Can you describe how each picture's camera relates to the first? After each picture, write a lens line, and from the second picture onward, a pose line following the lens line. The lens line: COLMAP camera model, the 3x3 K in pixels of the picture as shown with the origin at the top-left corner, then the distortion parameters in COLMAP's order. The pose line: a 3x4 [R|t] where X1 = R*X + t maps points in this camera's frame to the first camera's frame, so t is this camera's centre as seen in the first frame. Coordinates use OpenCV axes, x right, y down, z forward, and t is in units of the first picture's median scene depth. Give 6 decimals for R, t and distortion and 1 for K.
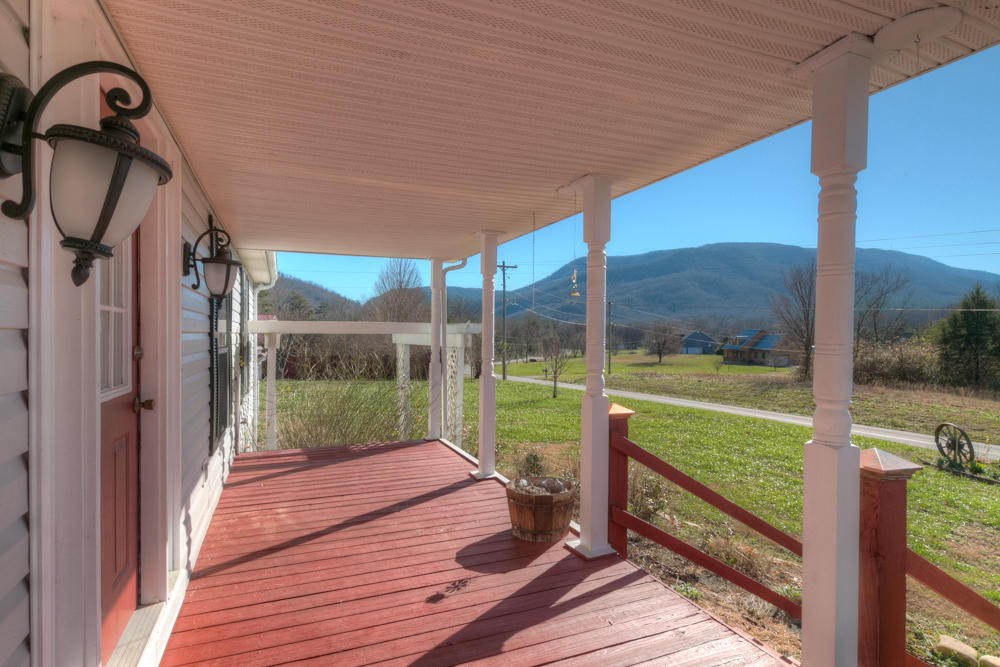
lens RADIAL K [[531.3, 0, 500.0], [0, 531.3, 333.5], [0, 0, 1]] dist [0.000303, 0.000745]
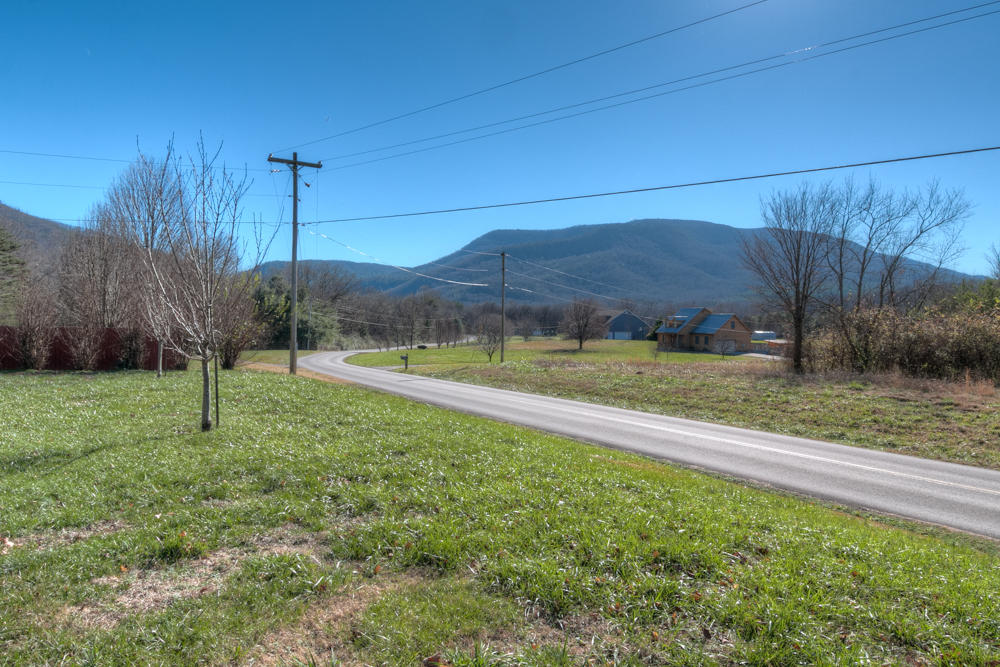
lens RADIAL K [[614.9, 0, 500.0], [0, 614.9, 333.5], [0, 0, 1]] dist [-0.039934, -0.000292]
pose [[0.987536, 0.004808, 0.157317, 0.037768], [-0.008437, 0.999713, 0.022408, 0.010317], [-0.157164, -0.023456, 0.987294, 0.114741]]
